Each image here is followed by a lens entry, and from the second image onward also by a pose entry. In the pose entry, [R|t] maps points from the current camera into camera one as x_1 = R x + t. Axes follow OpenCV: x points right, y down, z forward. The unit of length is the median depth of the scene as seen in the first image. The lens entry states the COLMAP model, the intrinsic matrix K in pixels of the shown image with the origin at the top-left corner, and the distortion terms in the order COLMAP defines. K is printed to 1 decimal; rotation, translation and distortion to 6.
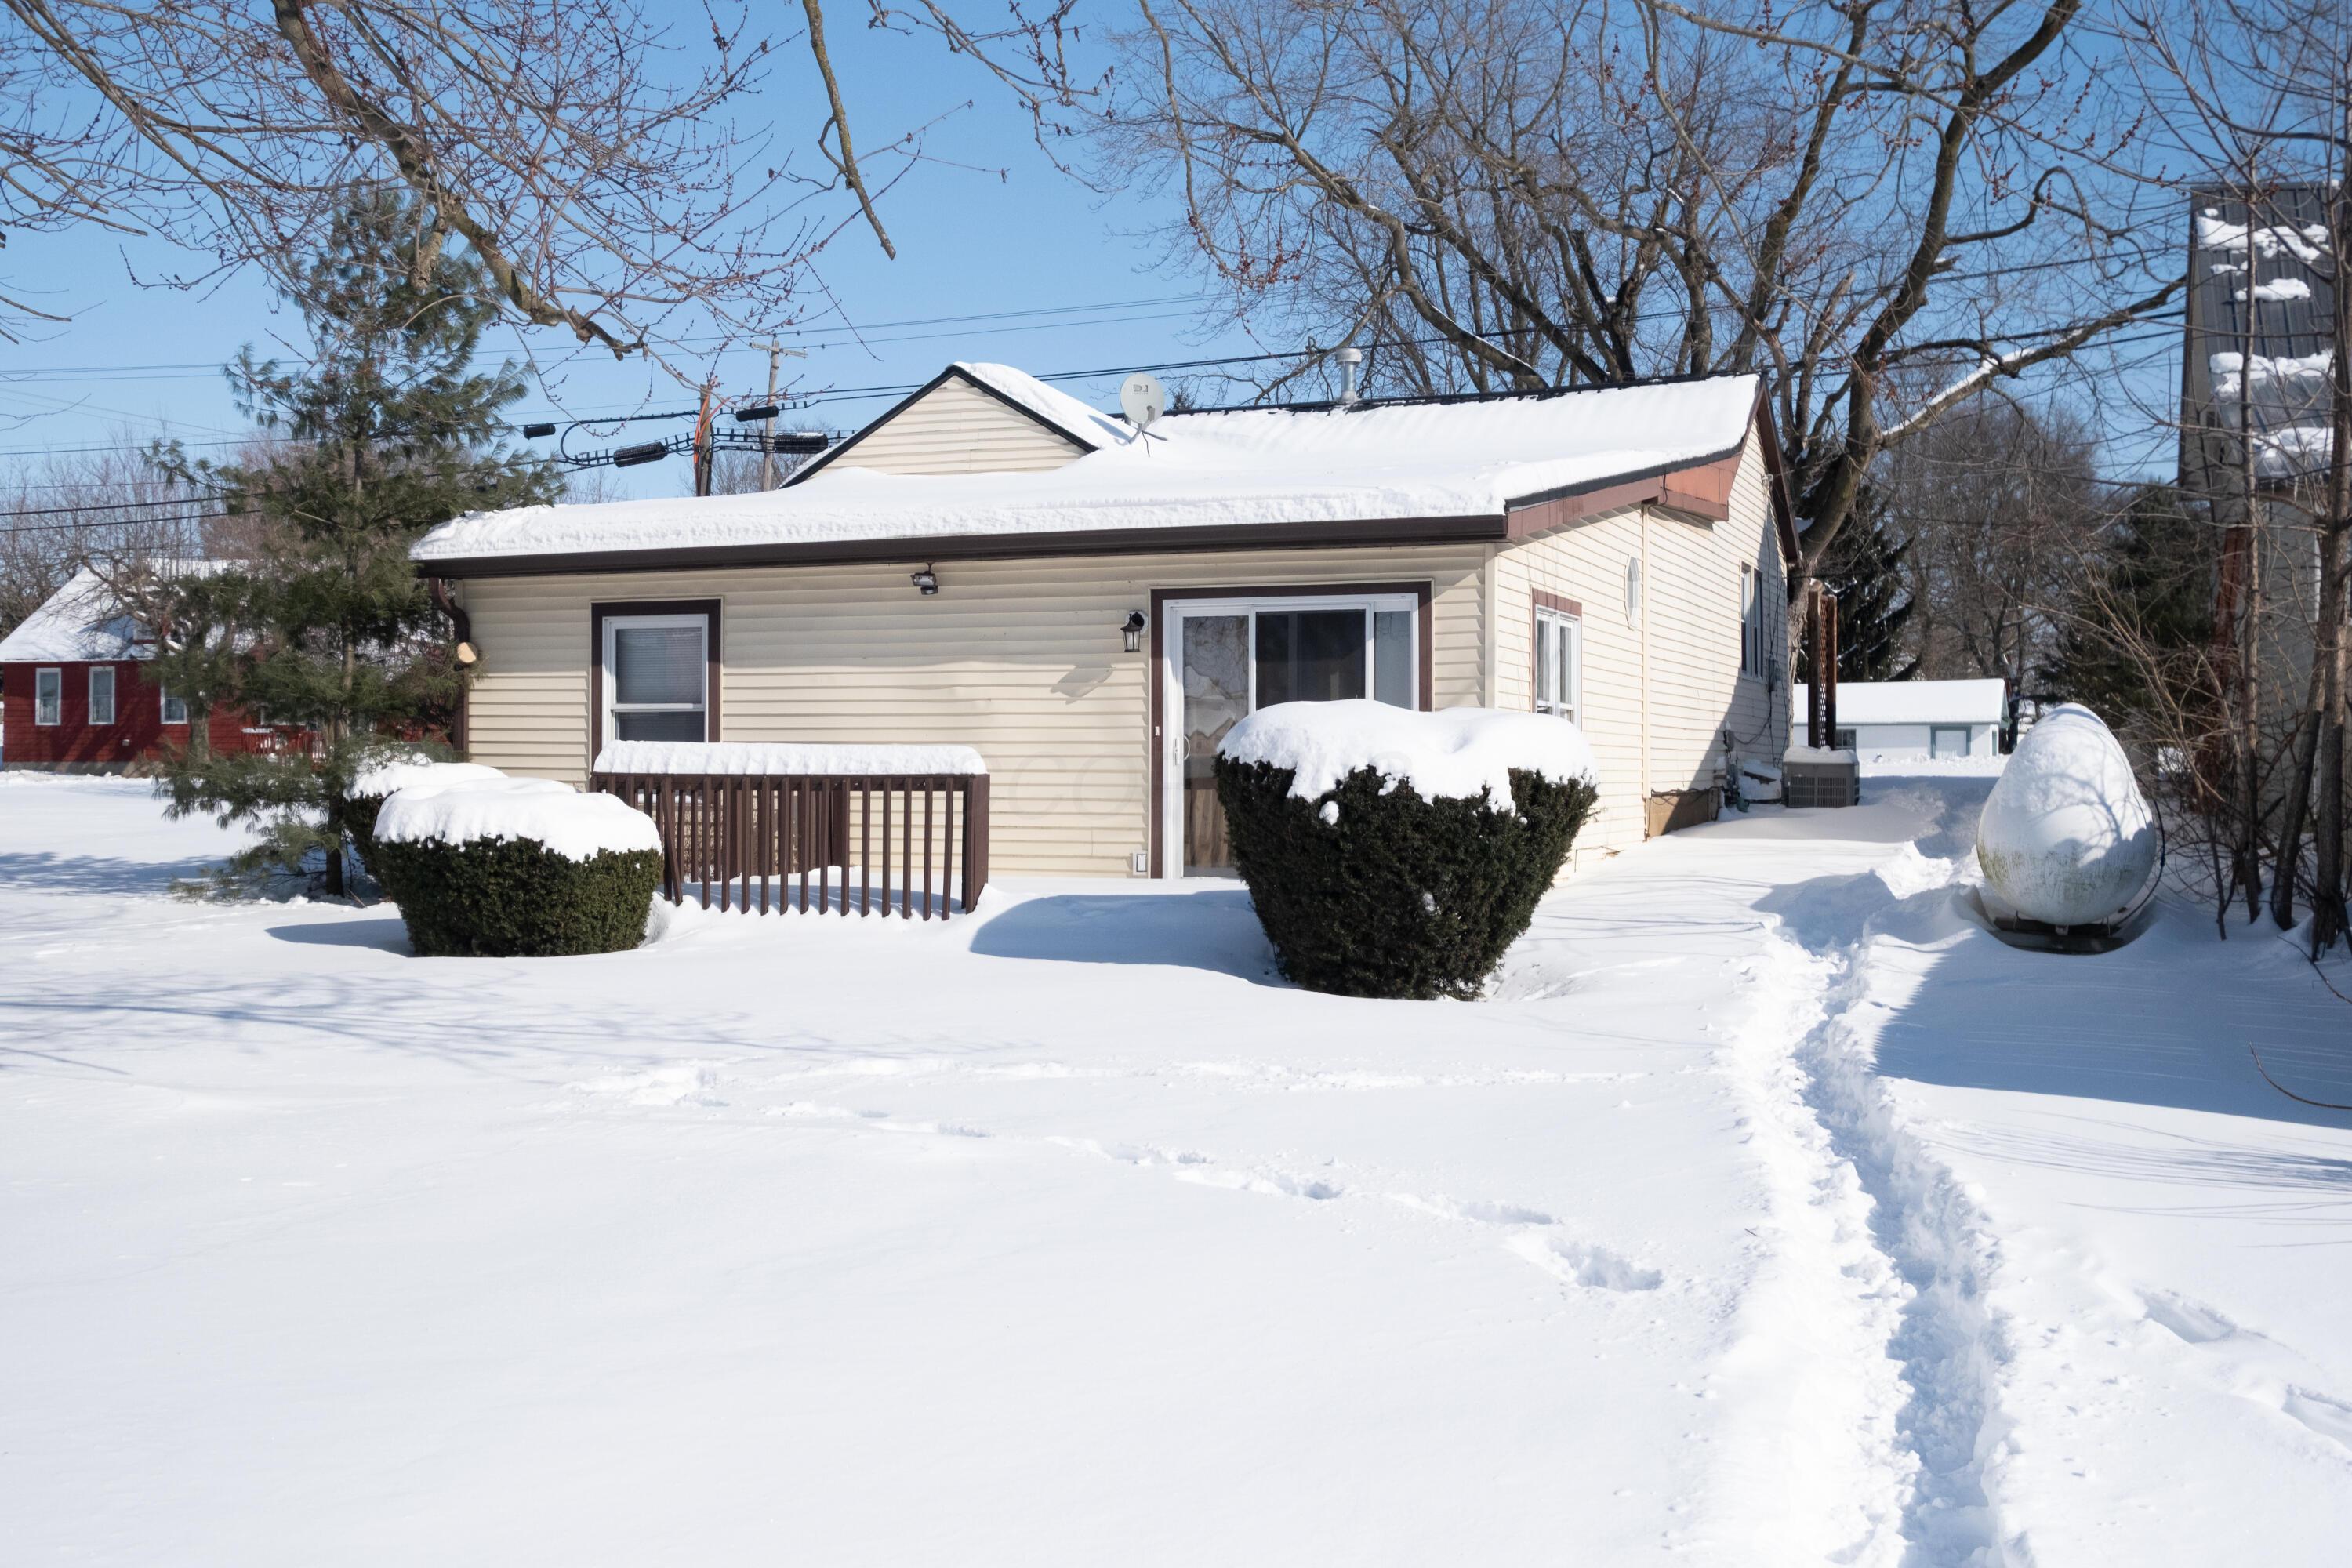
lens RADIAL K [[2400.4, 0, 1175.5], [0, 2400.4, 784.9], [0, 0, 1]] dist [-0.038058, 0.000000]
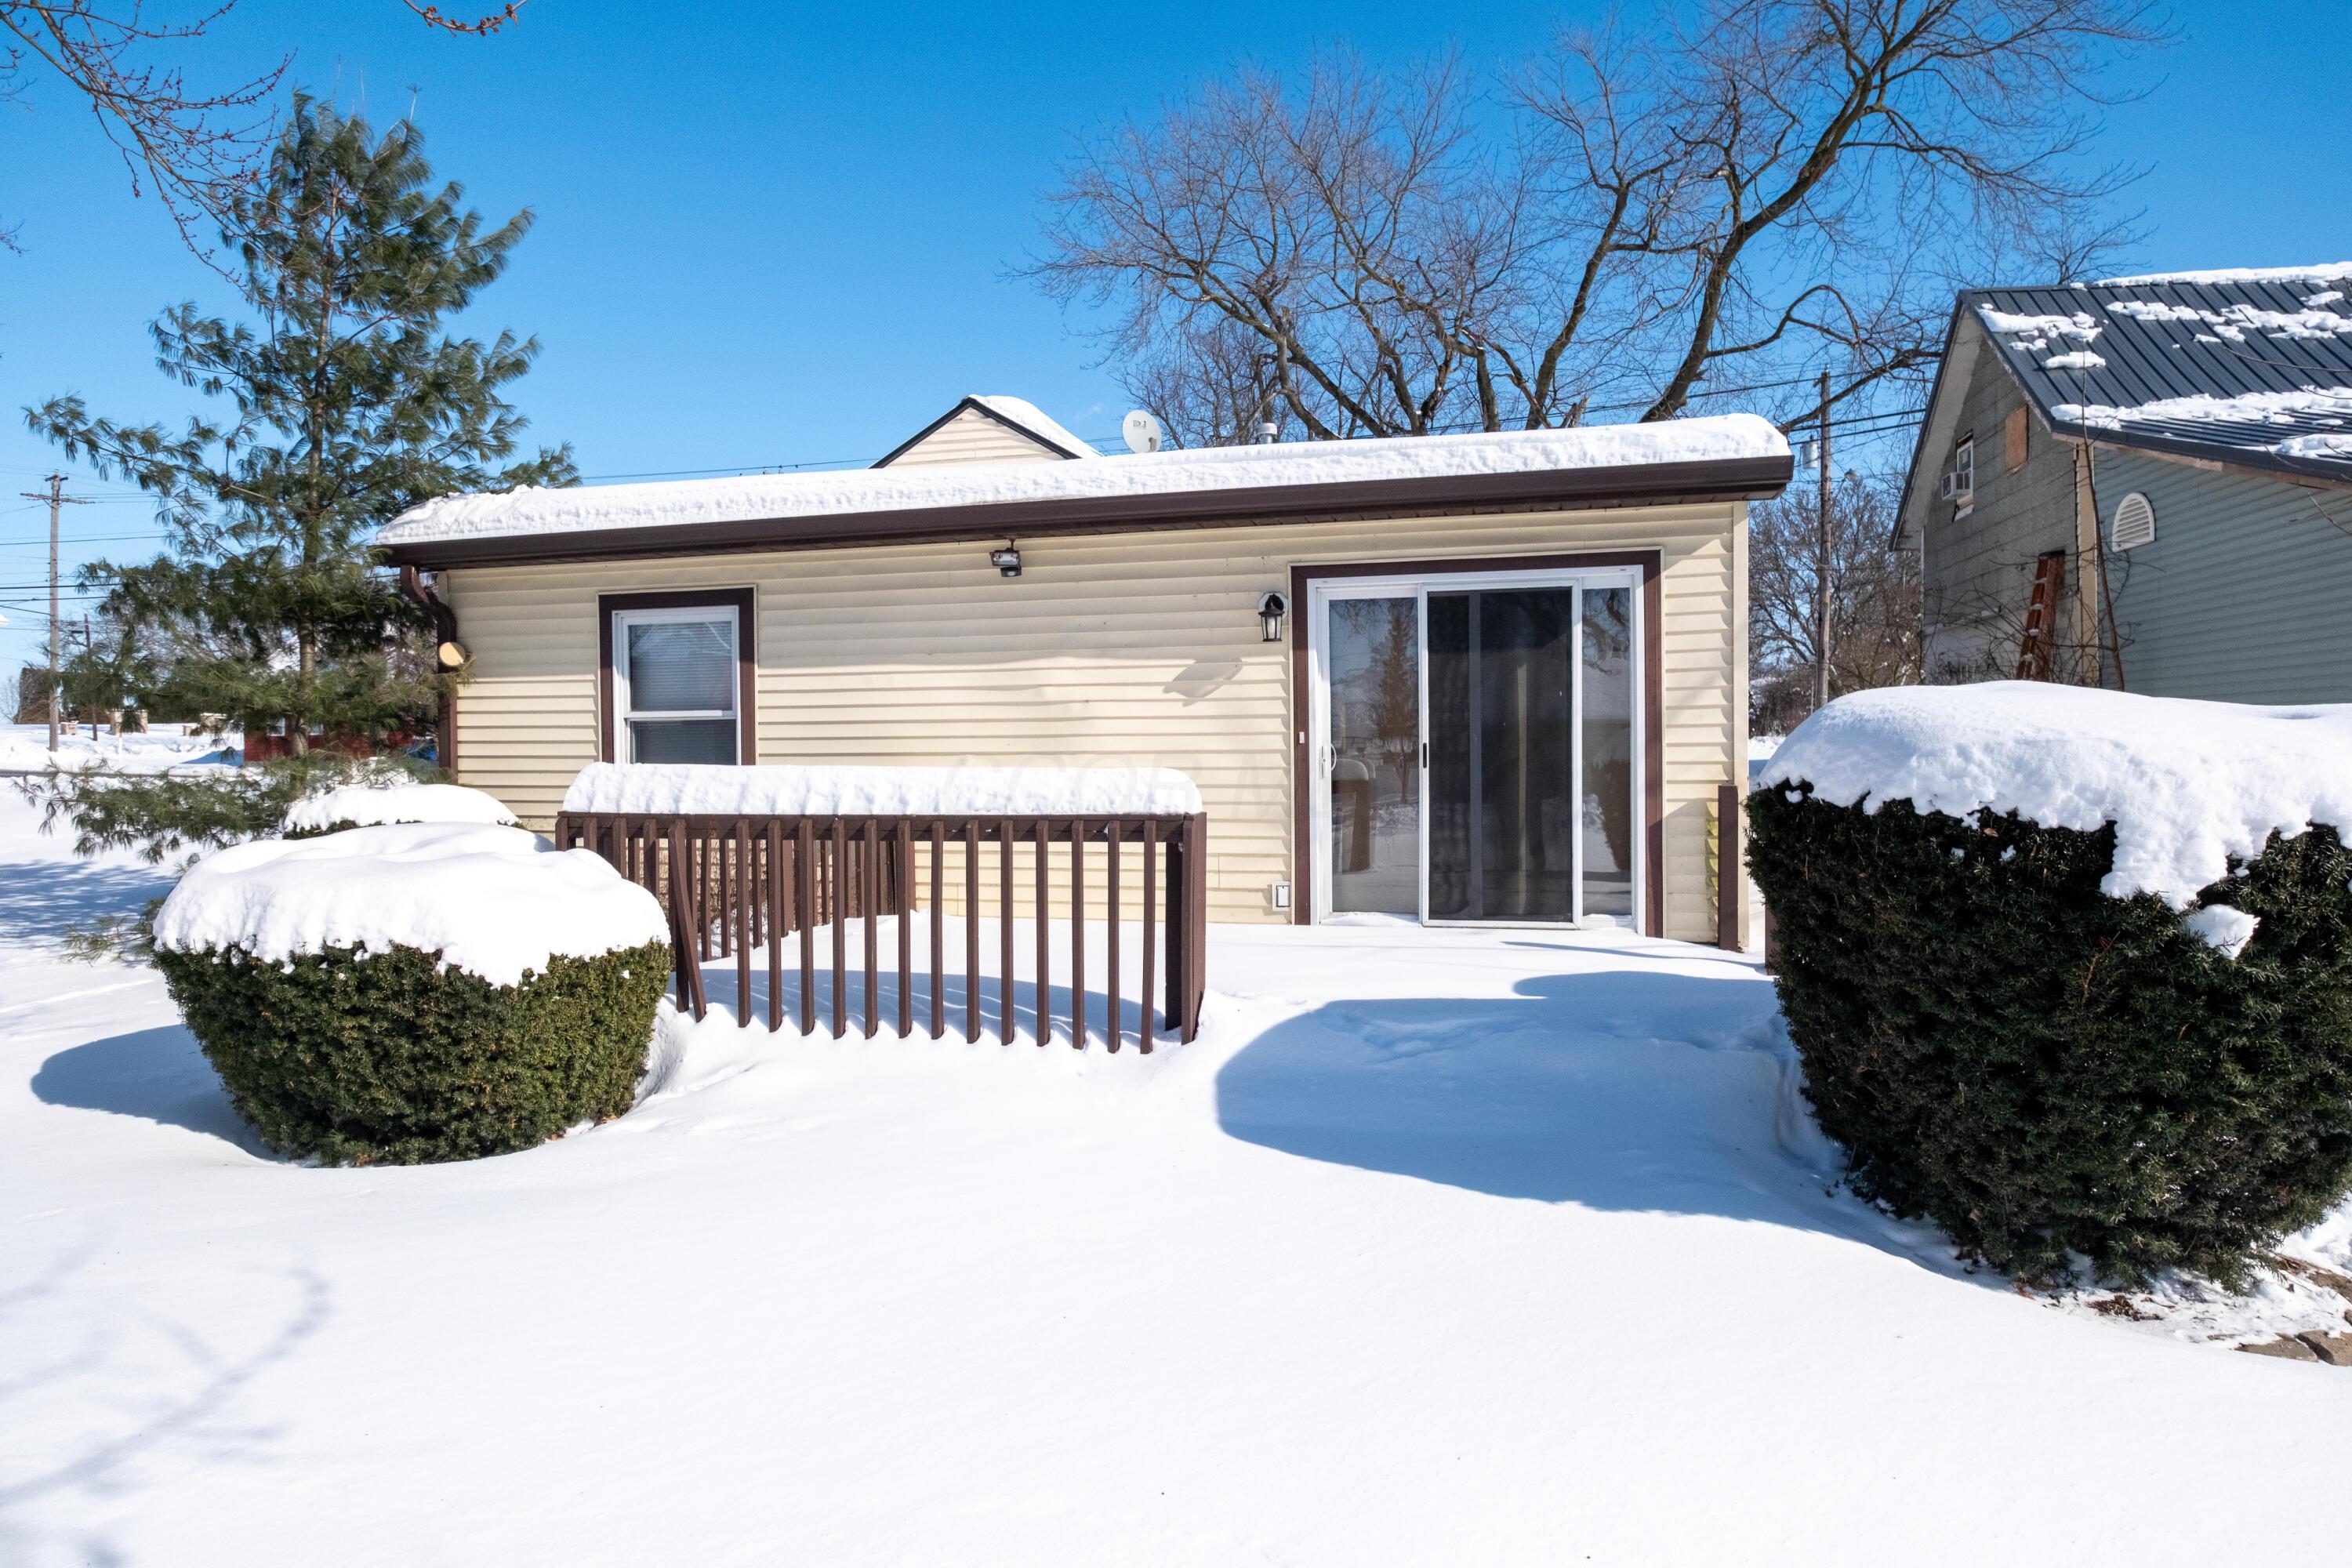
lens RADIAL K [[1329.3, 0, 1178.3], [0, 1329.3, 778.8], [0, 0, 1]] dist [-0.015748, -0.000271]
pose [[0.991865, -0.014415, 0.126473, -0.109399], [0.012650, 0.999811, 0.014741, -0.015674], [-0.126662, -0.013021, 0.991861, 0.556758]]
